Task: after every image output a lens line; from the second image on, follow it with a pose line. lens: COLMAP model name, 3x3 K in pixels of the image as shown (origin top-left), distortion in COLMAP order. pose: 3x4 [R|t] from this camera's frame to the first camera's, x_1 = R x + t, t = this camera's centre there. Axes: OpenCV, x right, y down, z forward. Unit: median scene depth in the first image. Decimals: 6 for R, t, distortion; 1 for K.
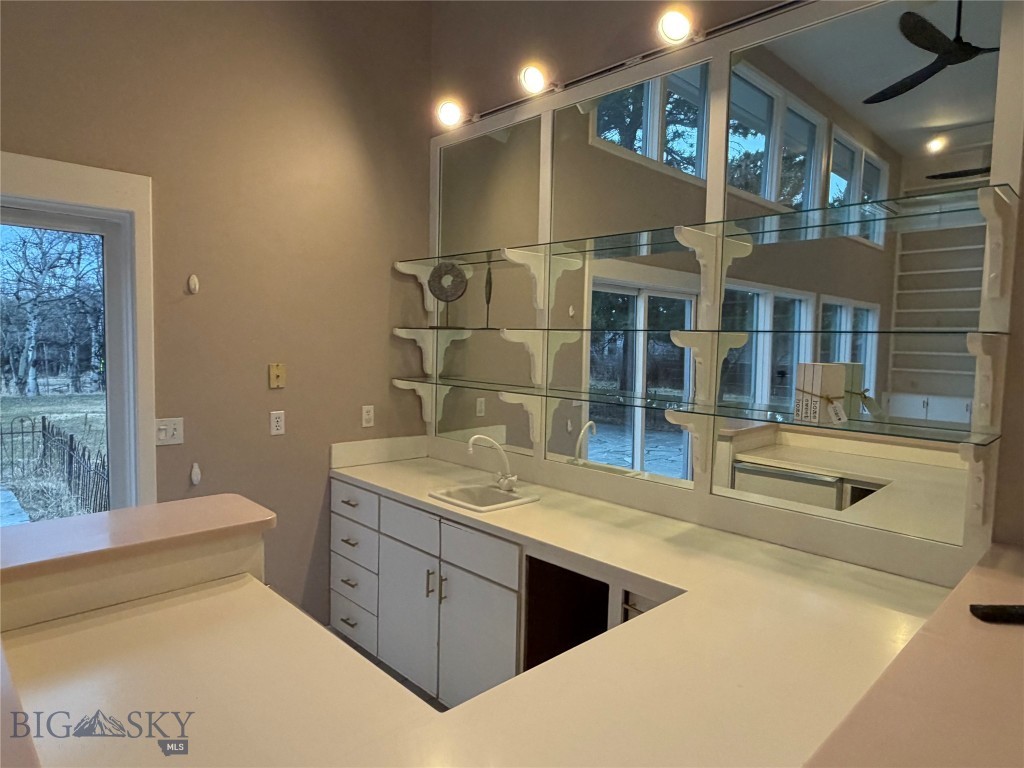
lens RADIAL K [[624.2, 0, 506.3], [0, 624.2, 380.0], [0, 0, 1]] dist [0.003277, -0.001626]
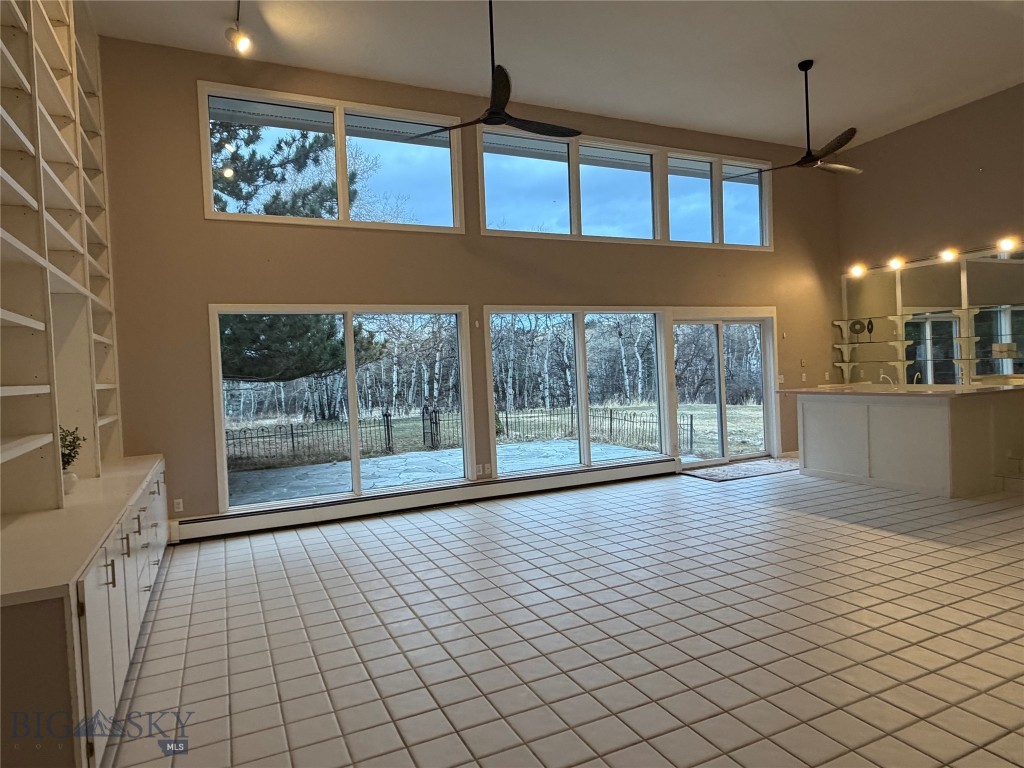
lens RADIAL K [[636.0, 0, 531.2], [0, 636.0, 384.5], [0, 0, 1]] dist [-0.000331, -0.000773]
pose [[0.950968, -0.056350, -0.304112, -0.599729], [0.045629, 0.998065, -0.042251, 0.151284], [0.305904, 0.026303, 0.951699, -2.077246]]
